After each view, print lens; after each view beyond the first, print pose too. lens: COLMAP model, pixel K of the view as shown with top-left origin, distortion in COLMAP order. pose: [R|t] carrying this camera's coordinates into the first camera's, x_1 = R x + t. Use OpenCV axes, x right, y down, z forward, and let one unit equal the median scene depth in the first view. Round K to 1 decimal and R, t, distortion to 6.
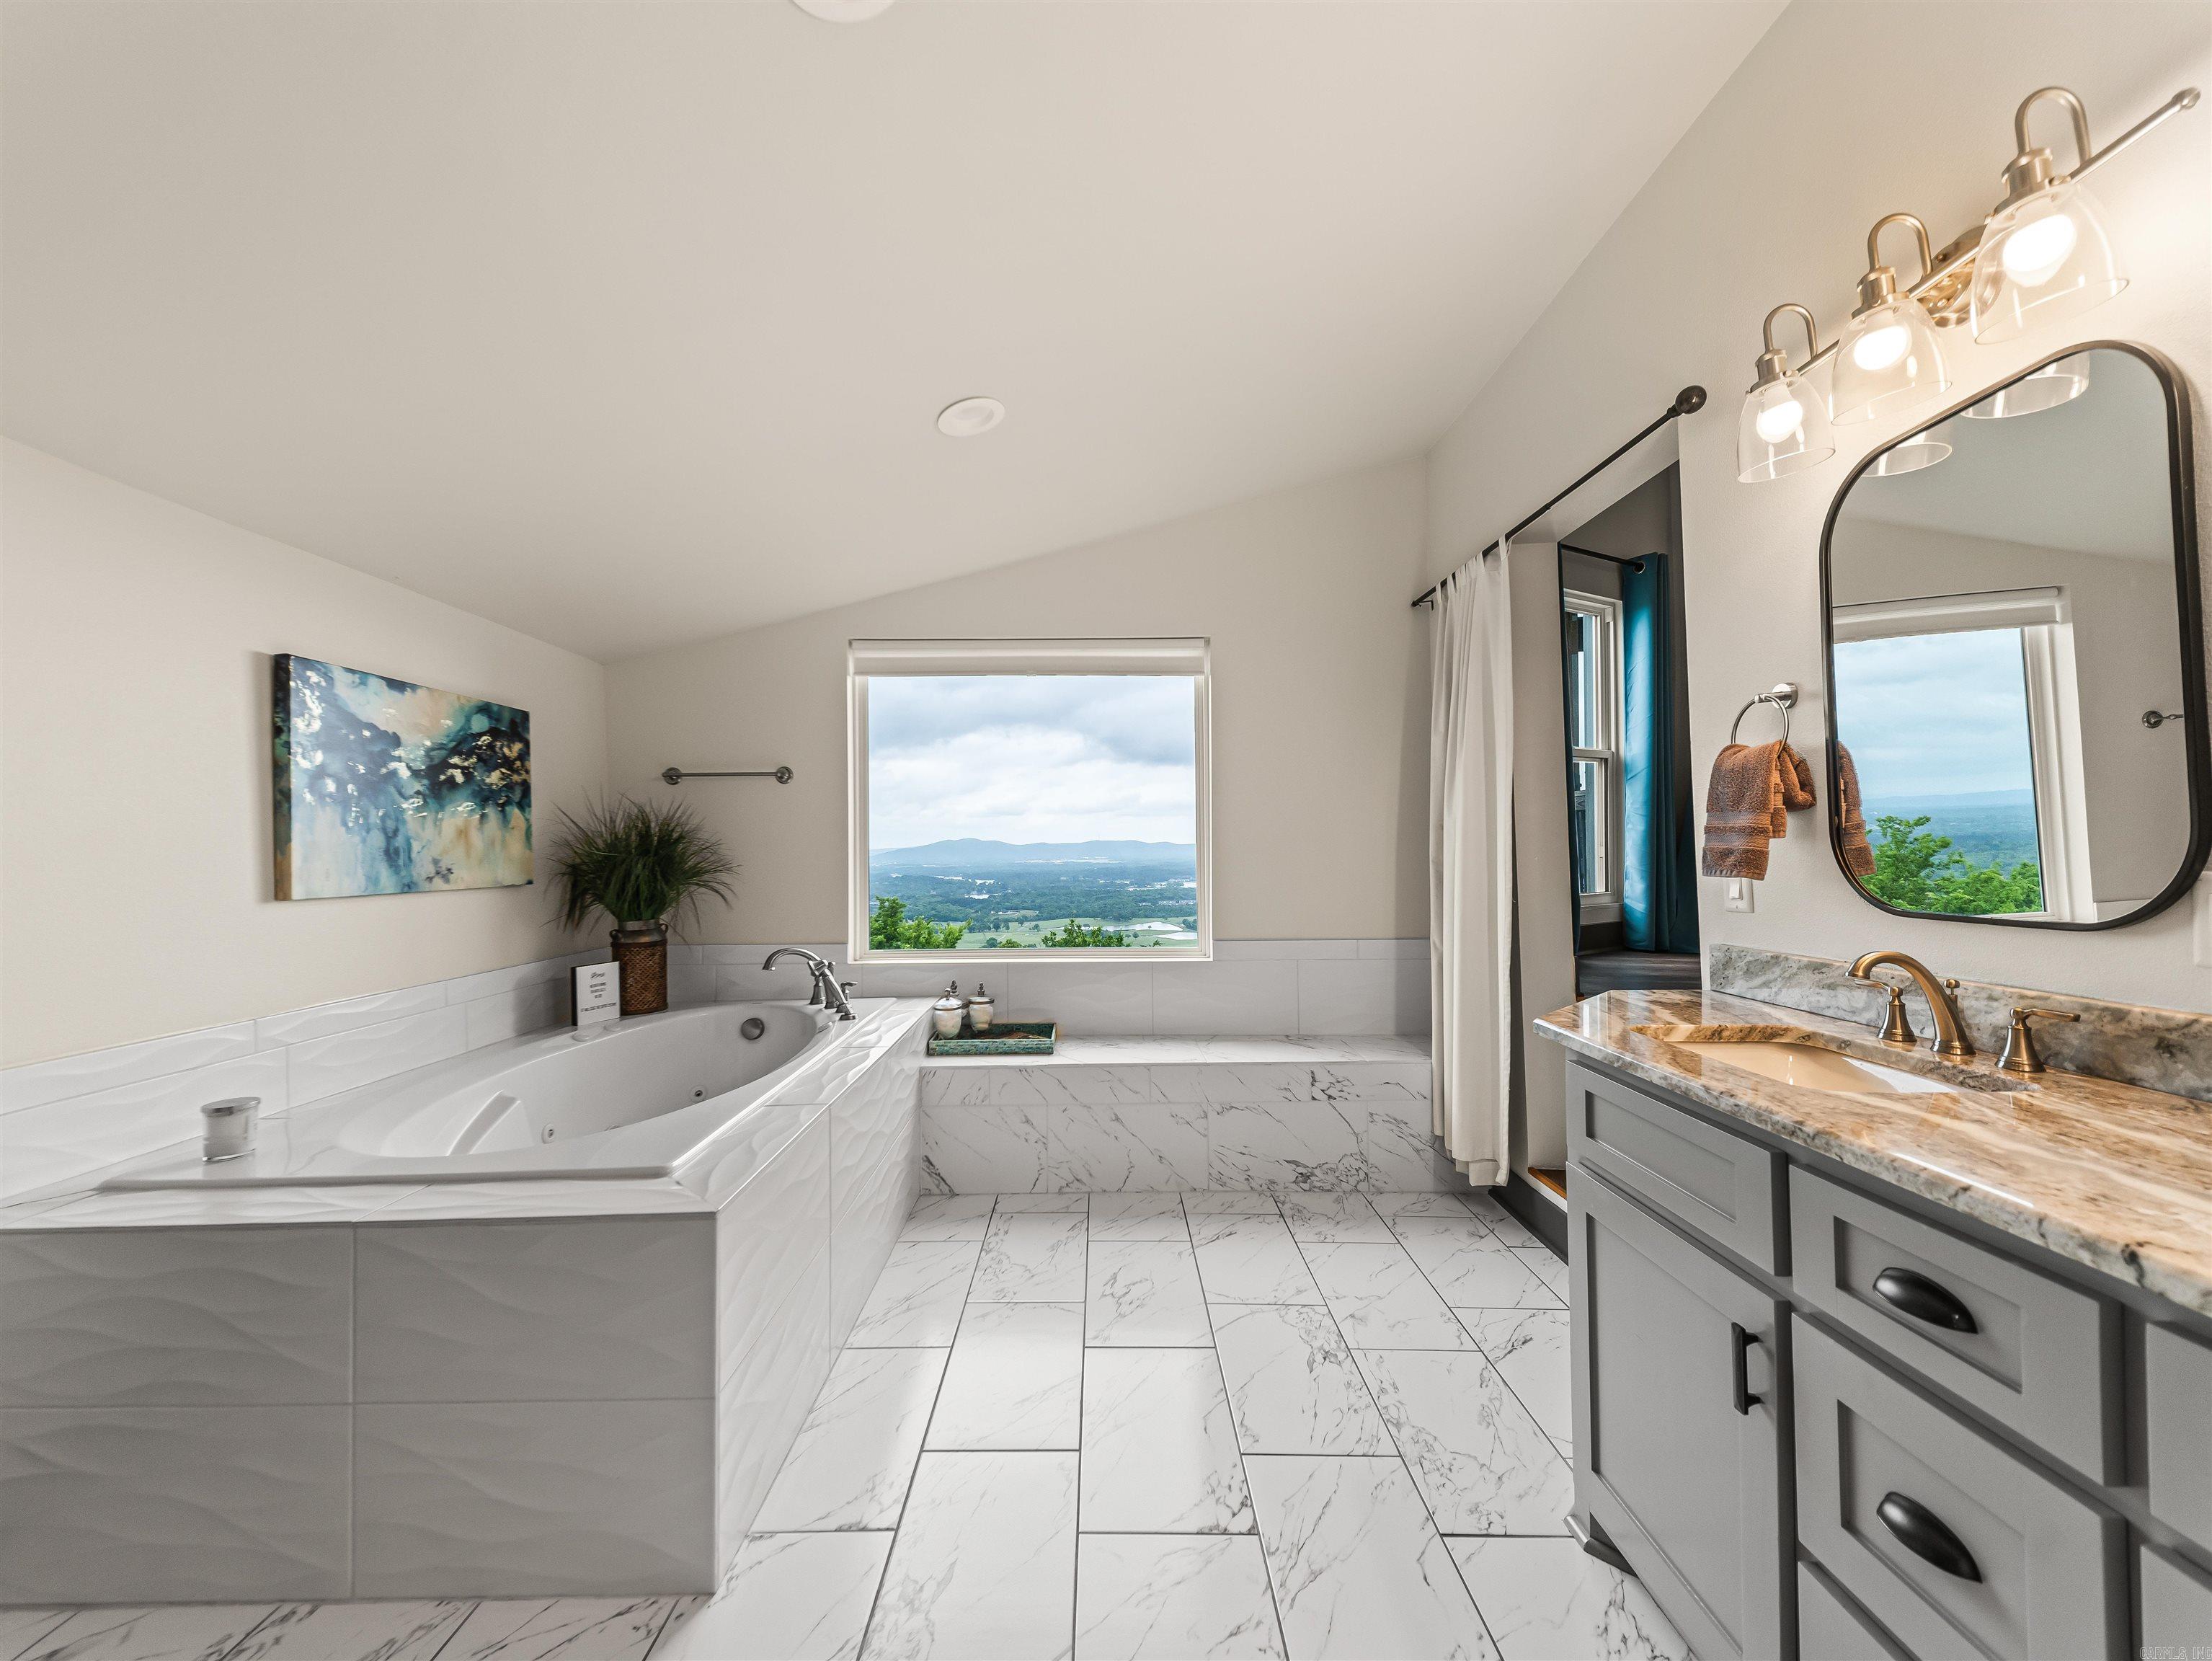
lens RADIAL K [[874.7, 0, 1102.0], [0, 874.7, 838.7], [0, 0, 1]] dist [0.028312, -0.008922]
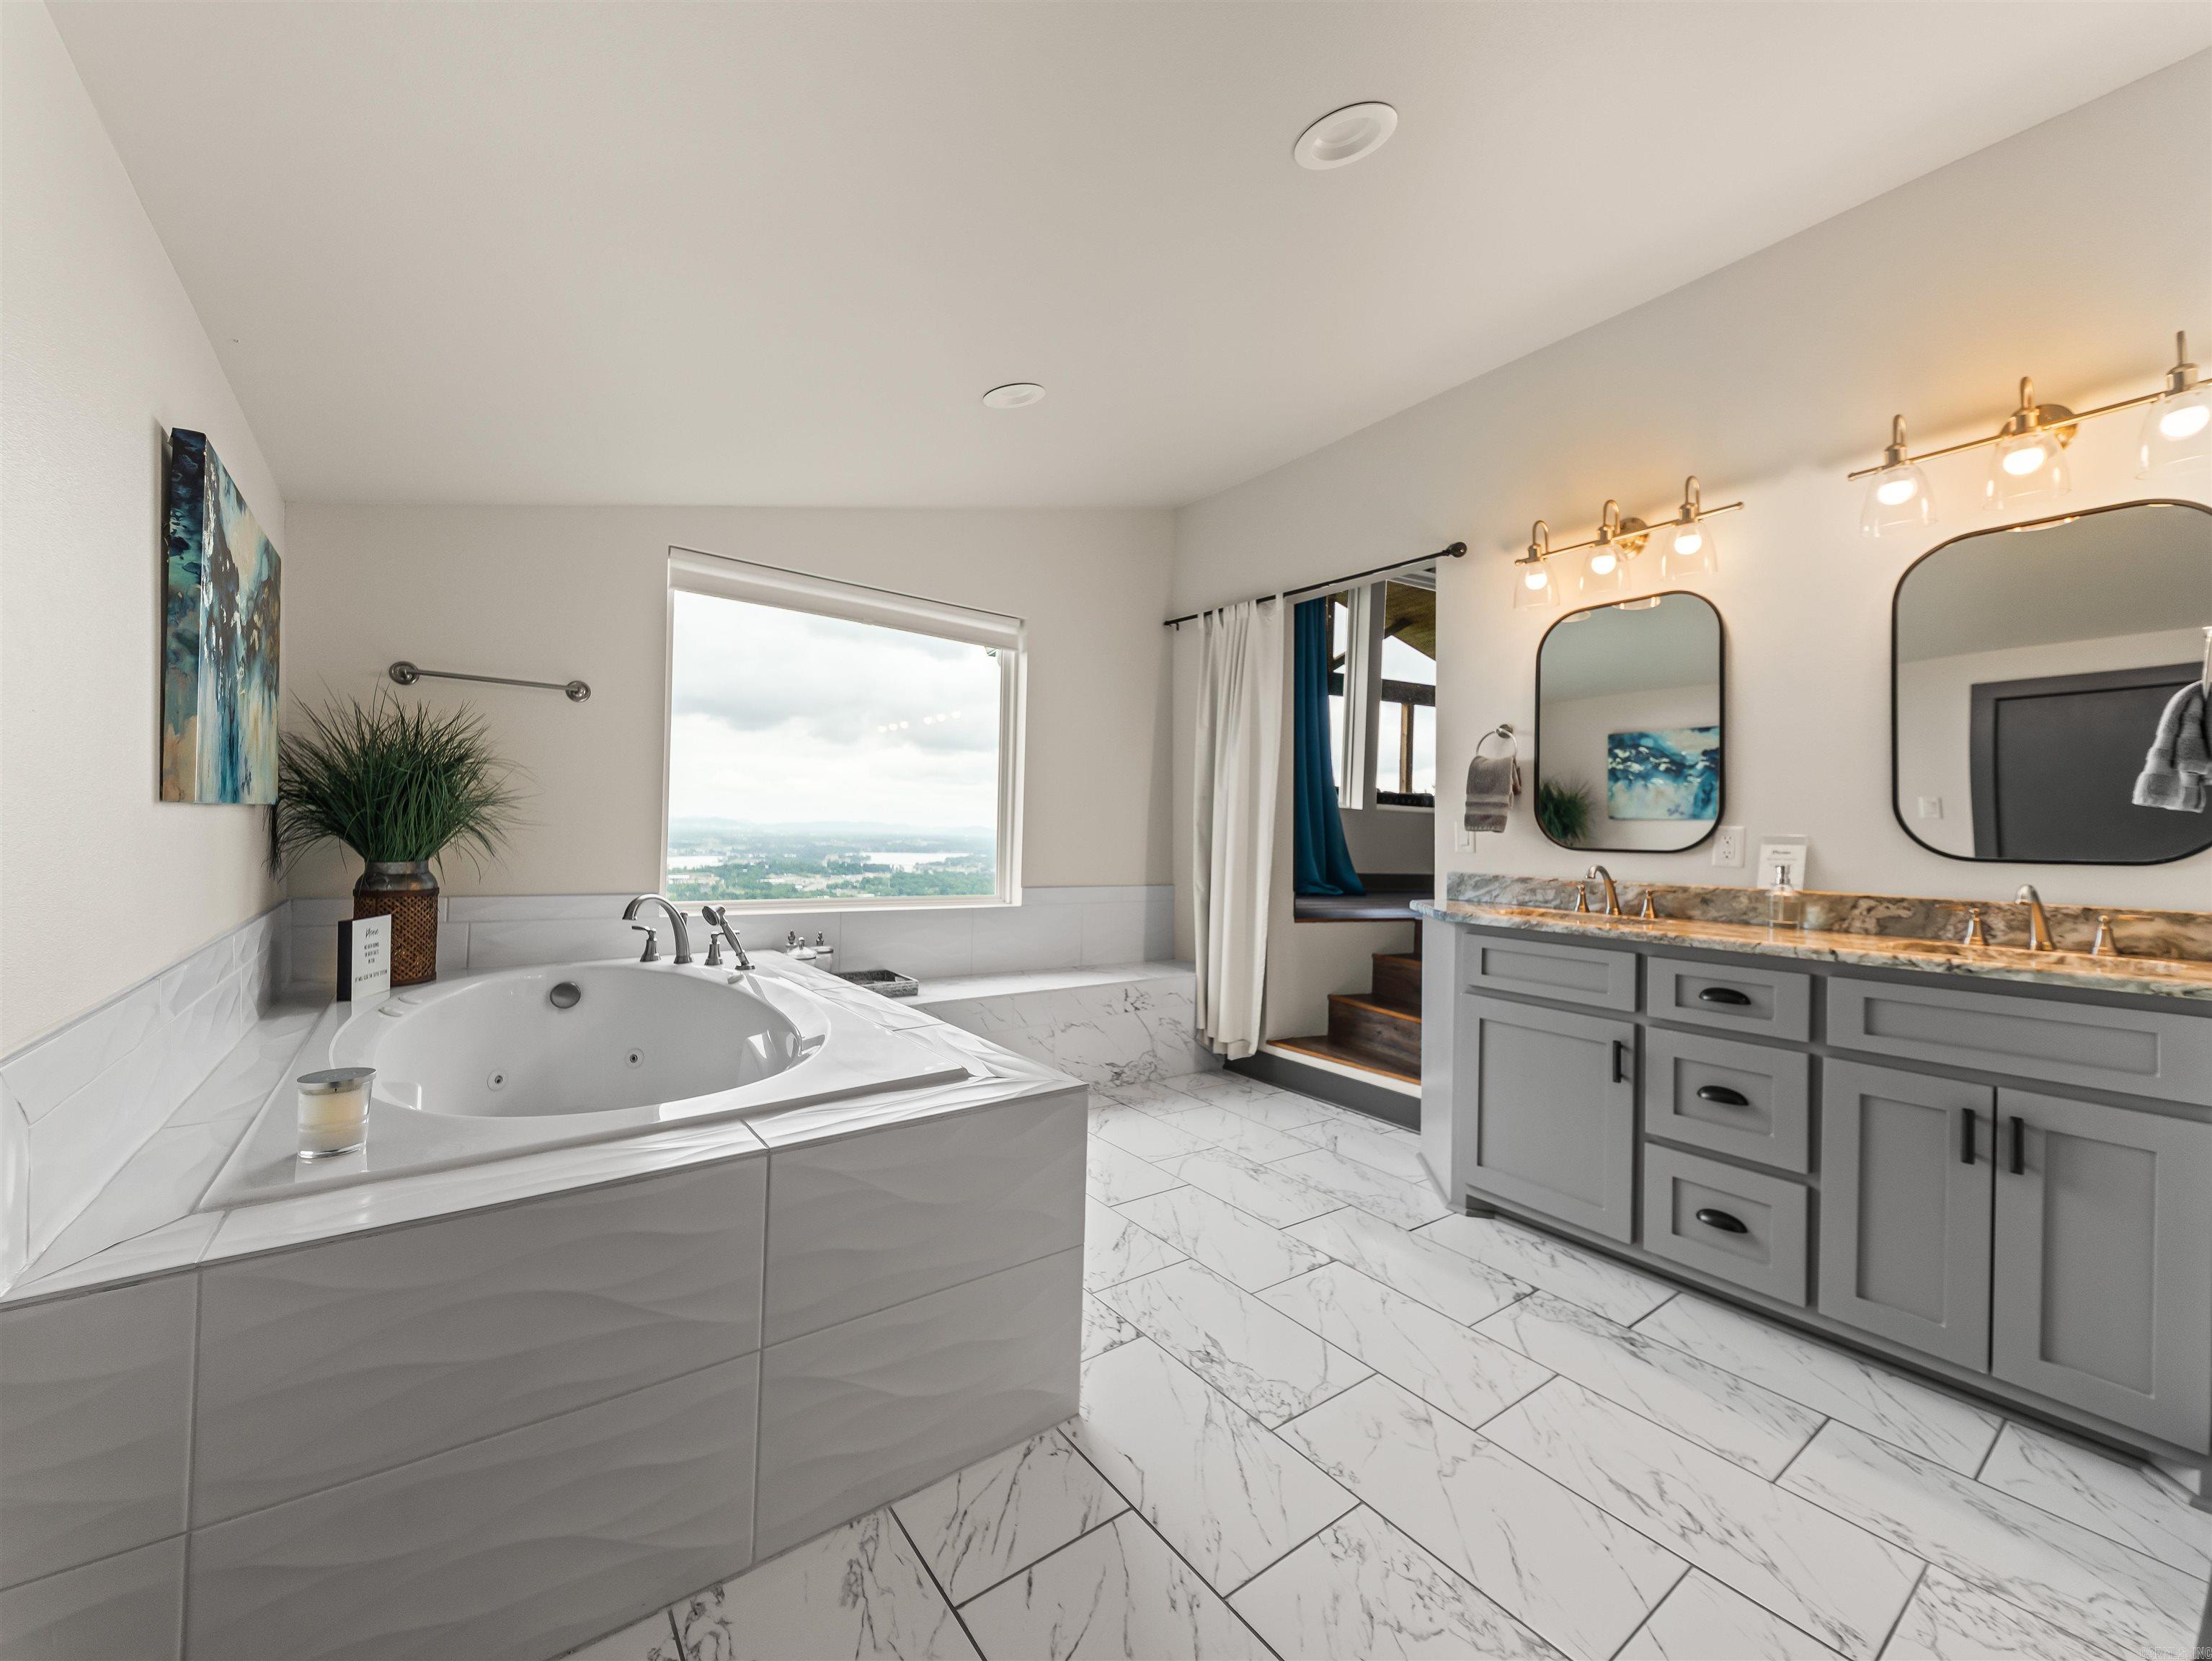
lens RADIAL K [[873.5, 0, 1109.3], [0, 873.5, 824.6], [0, 0, 1]] dist [0.022310, -0.000353]
pose [[0.796870, 0.038137, 0.602946, -0.556499], [-0.043394, 0.999041, -0.005840, 0.043654], [-0.602591, -0.021511, 0.797760, 0.037887]]
